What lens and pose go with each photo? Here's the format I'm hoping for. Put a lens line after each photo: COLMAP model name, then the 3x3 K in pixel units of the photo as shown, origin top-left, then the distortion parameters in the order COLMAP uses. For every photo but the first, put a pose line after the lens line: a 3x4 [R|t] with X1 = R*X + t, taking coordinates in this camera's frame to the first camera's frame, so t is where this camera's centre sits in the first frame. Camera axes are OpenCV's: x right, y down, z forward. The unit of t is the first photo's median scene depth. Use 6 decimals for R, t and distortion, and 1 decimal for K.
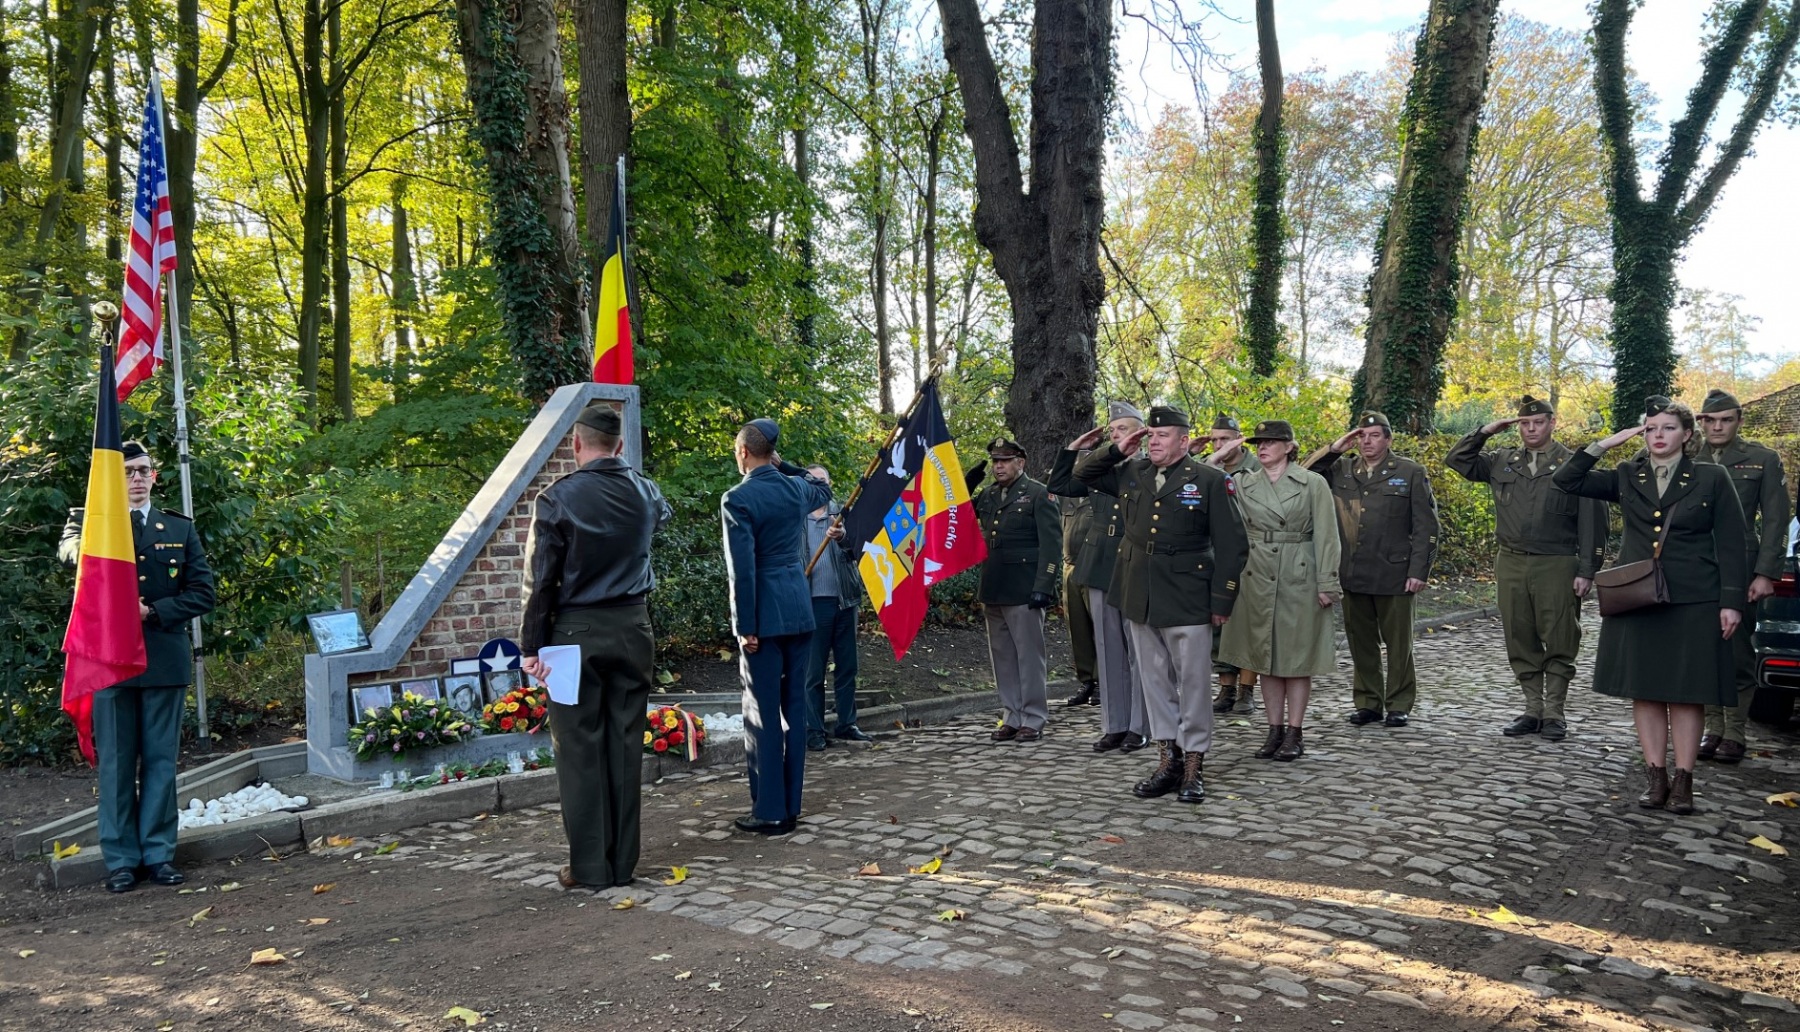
lens RADIAL K [[1373.5, 0, 900.4], [0, 1373.5, 504.8], [0, 0, 1]] dist [0.044312, -0.051278]
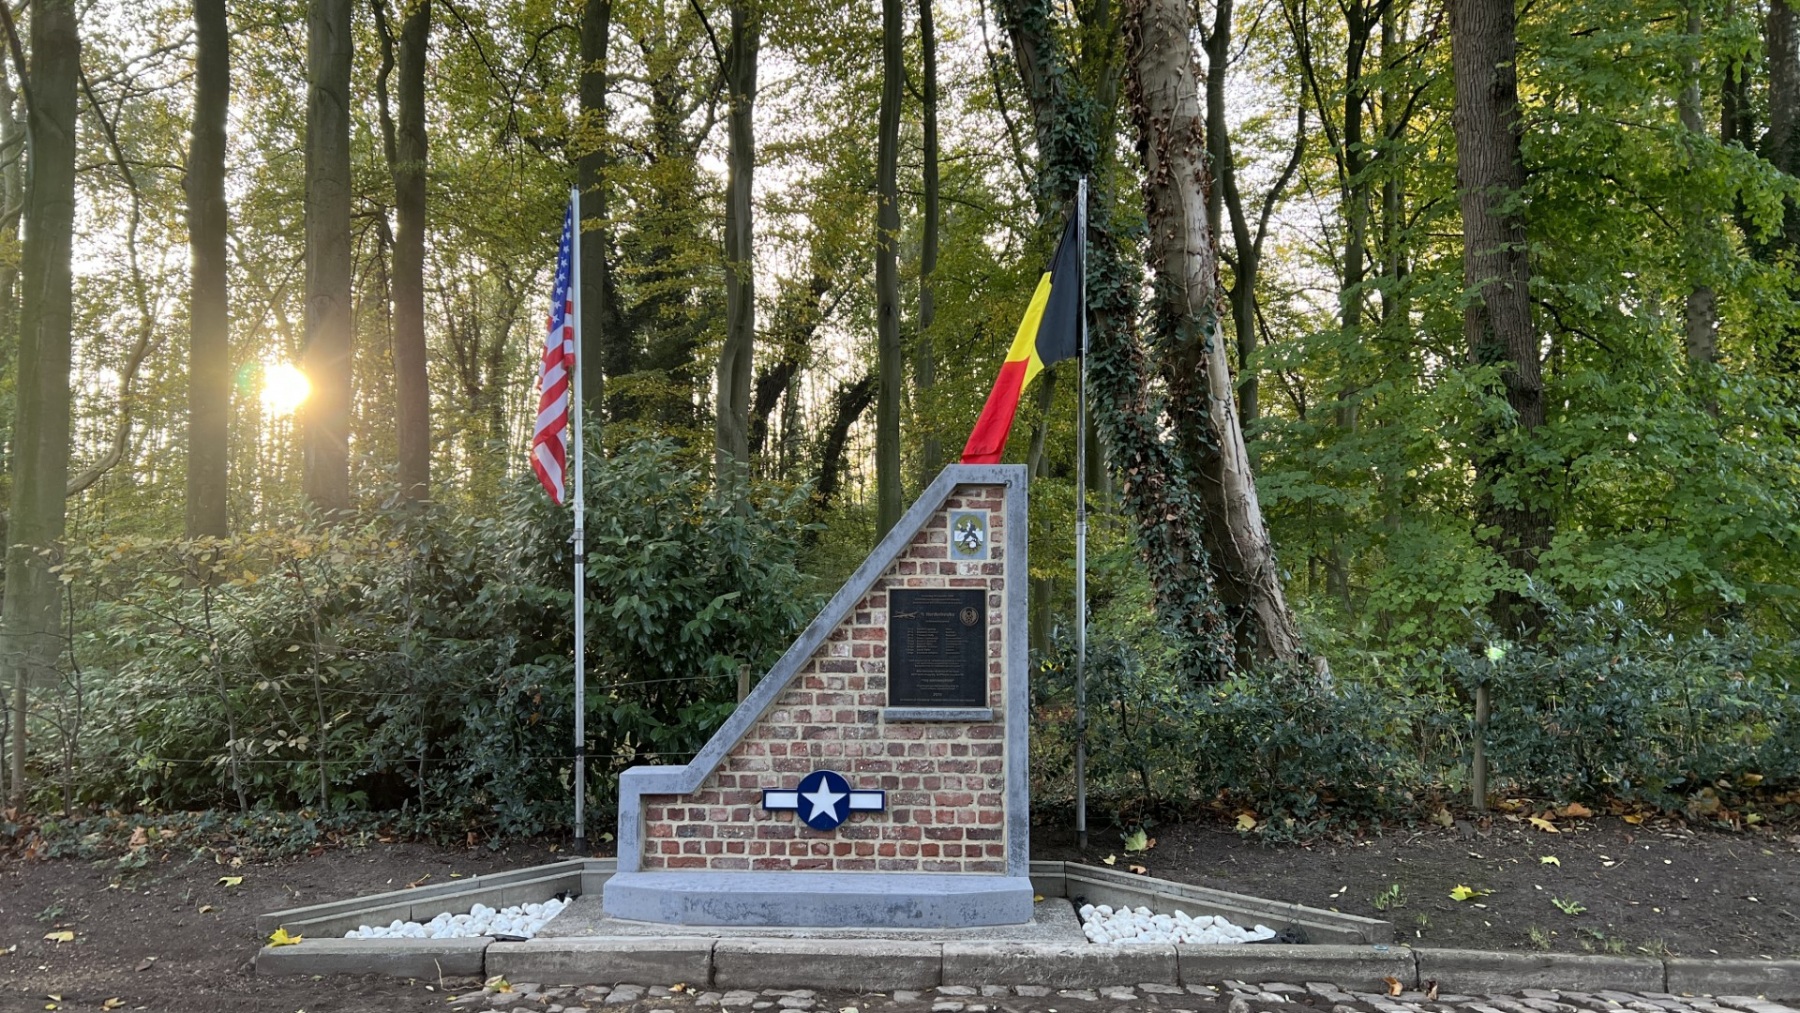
lens RADIAL K [[1343.1, 0, 889.5], [0, 1343.1, 465.3], [0, 0, 1]] dist [0.053218, -0.063443]
pose [[0.674034, -0.042686, -0.737466, 0.358530], [-0.016644, 0.997198, -0.072932, -0.031133], [0.738513, 0.061434, 0.671435, 0.459744]]
